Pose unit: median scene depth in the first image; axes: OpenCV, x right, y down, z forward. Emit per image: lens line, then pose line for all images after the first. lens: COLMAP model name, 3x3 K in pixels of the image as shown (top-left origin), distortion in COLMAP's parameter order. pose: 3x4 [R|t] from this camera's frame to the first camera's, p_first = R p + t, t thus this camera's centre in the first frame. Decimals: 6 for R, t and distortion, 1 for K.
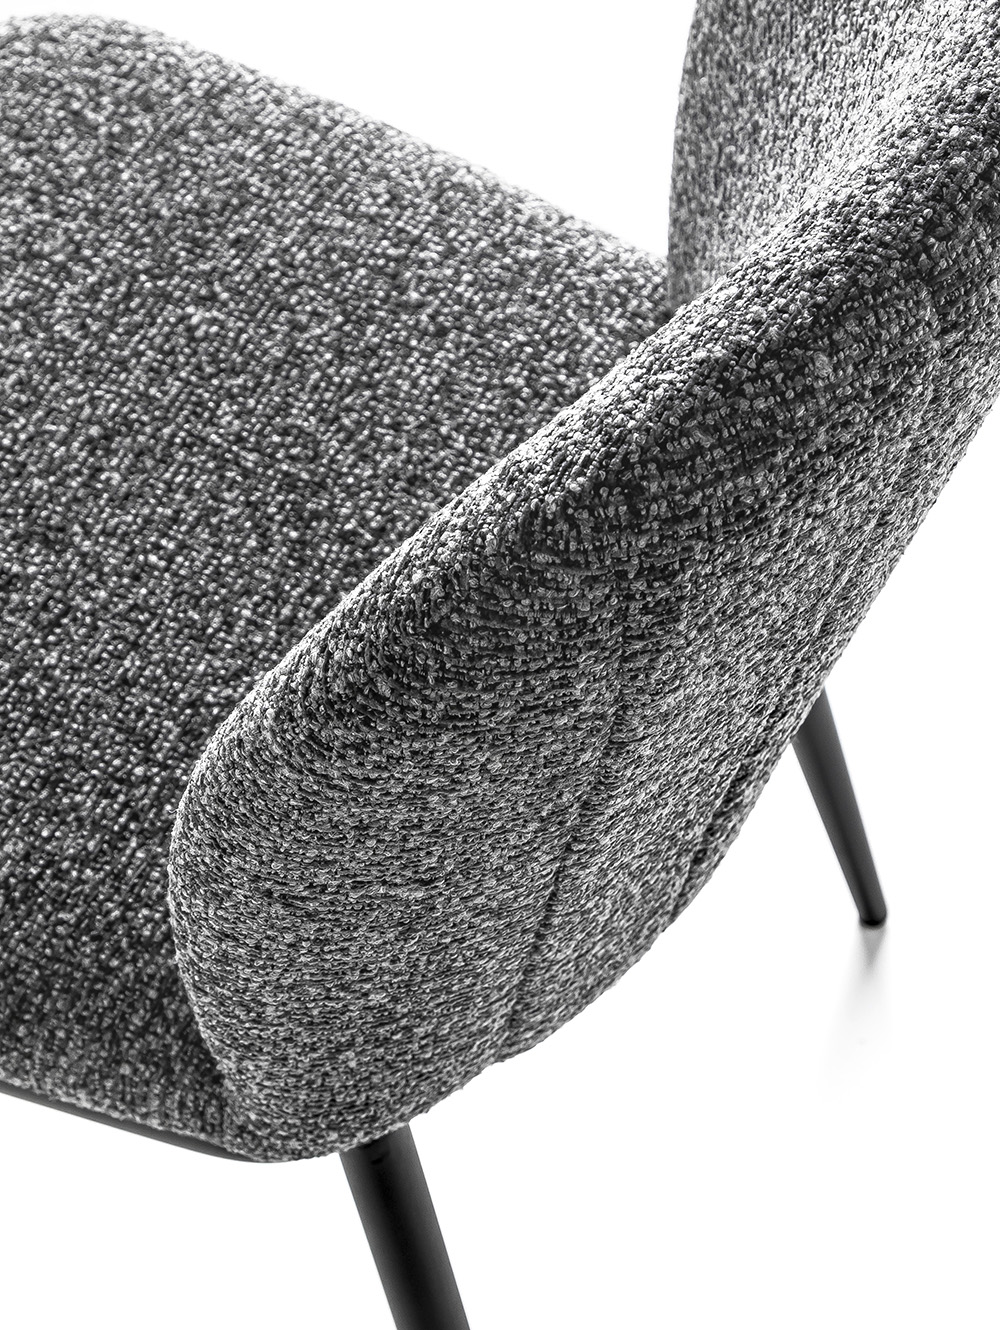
lens RADIAL K [[2985.7, 0, 499.1], [0, 2985.7, 676.8], [0, 0, 1]] dist [-0.015297, 0.000000]
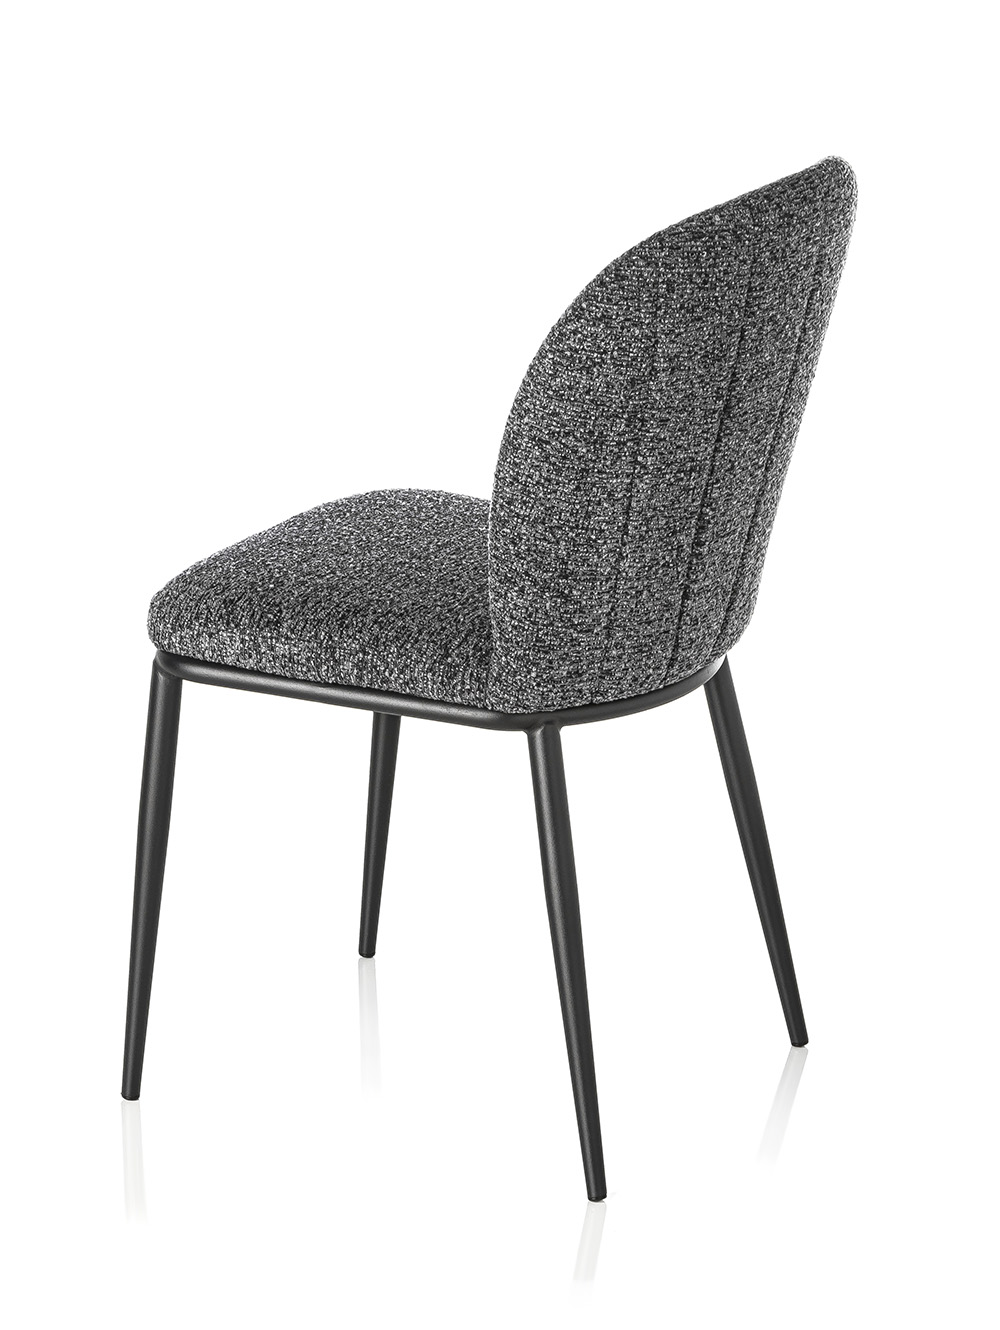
lens RADIAL K [[4392.5, 0, 499.9], [0, 4392.5, 656.5], [0, 0, 1]] dist [0.147873, 0.000000]
pose [[0.997950, 0.052722, -0.036278, 0.046483], [-0.063759, 0.770120, -0.634705, 2.413709], [-0.005525, 0.635717, 0.771903, -1.783300]]
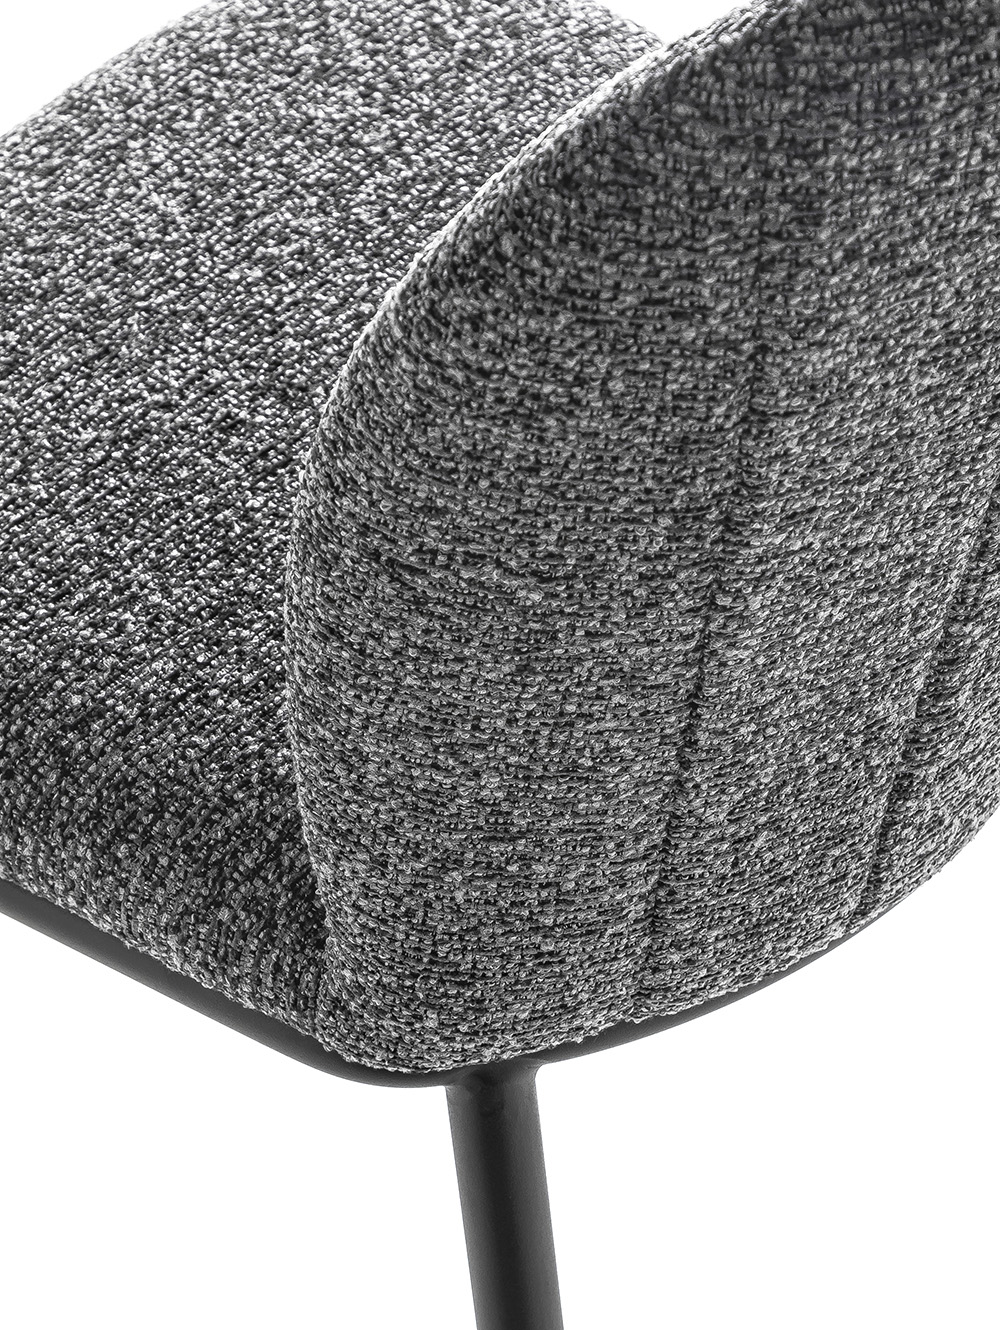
lens RADIAL K [[4018.7, 0, 501.9], [0, 4018.7, 658.8], [0, 0, 1]] dist [-0.007345, 0.000000]
pose [[0.968925, 0.177419, -0.172359, 0.146637], [-0.209474, 0.959119, -0.190291, 0.268497], [0.131552, 0.220483, 0.966479, -0.158407]]
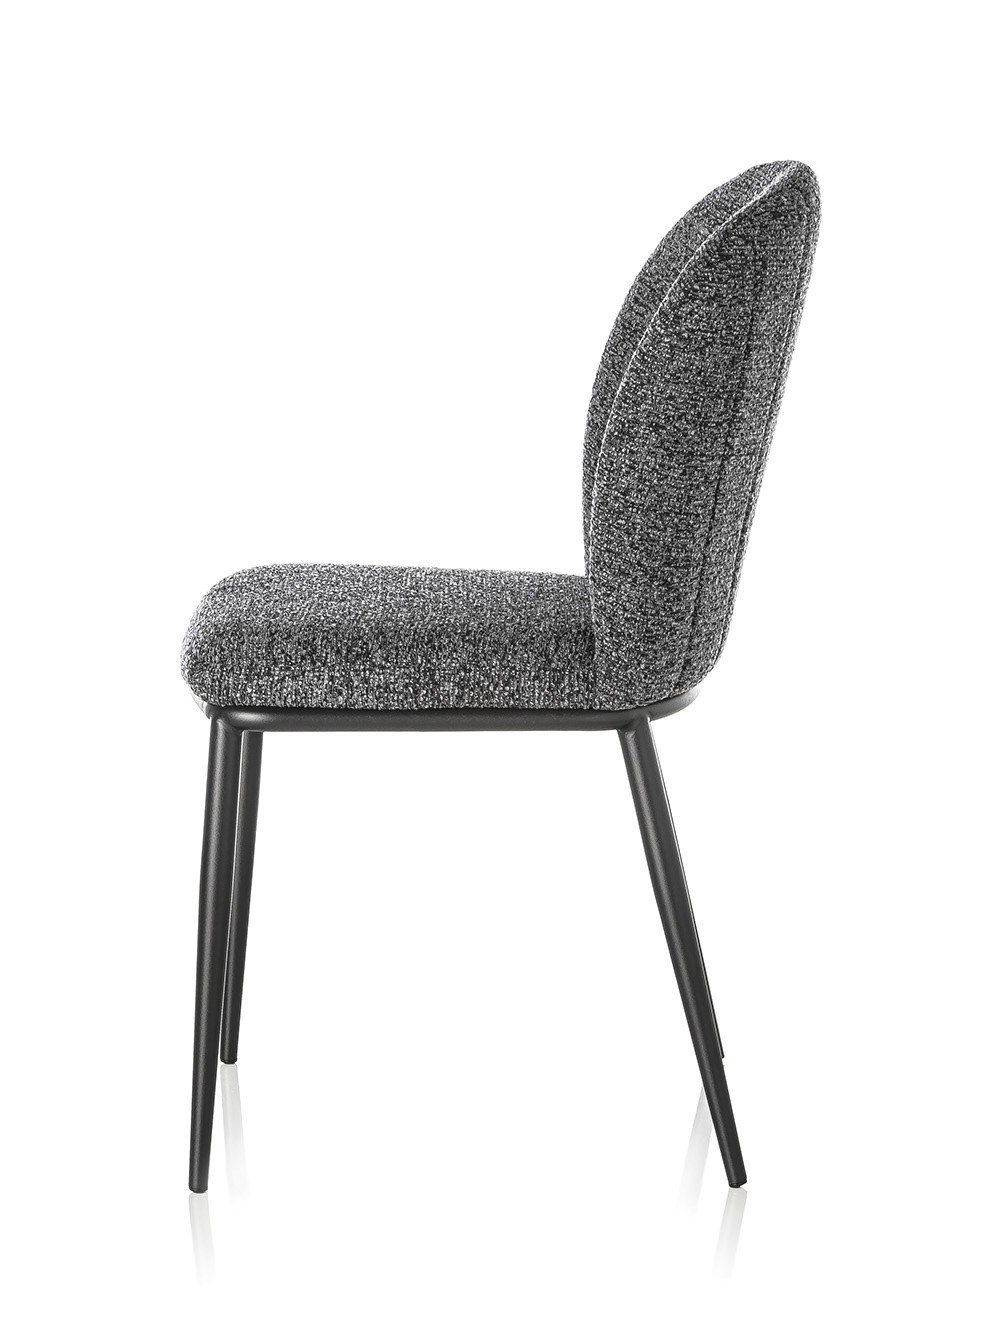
lens RADIAL K [[4392.5, 0, 500.6], [0, 4392.5, 674.8], [0, 0, 1]] dist [0.147873, 0.000000]
pose [[0.912281, -0.060324, 0.405098, -1.630312], [0.333946, 0.682191, -0.650459, 2.475015], [-0.237116, 0.728682, 0.642494, -1.307722]]
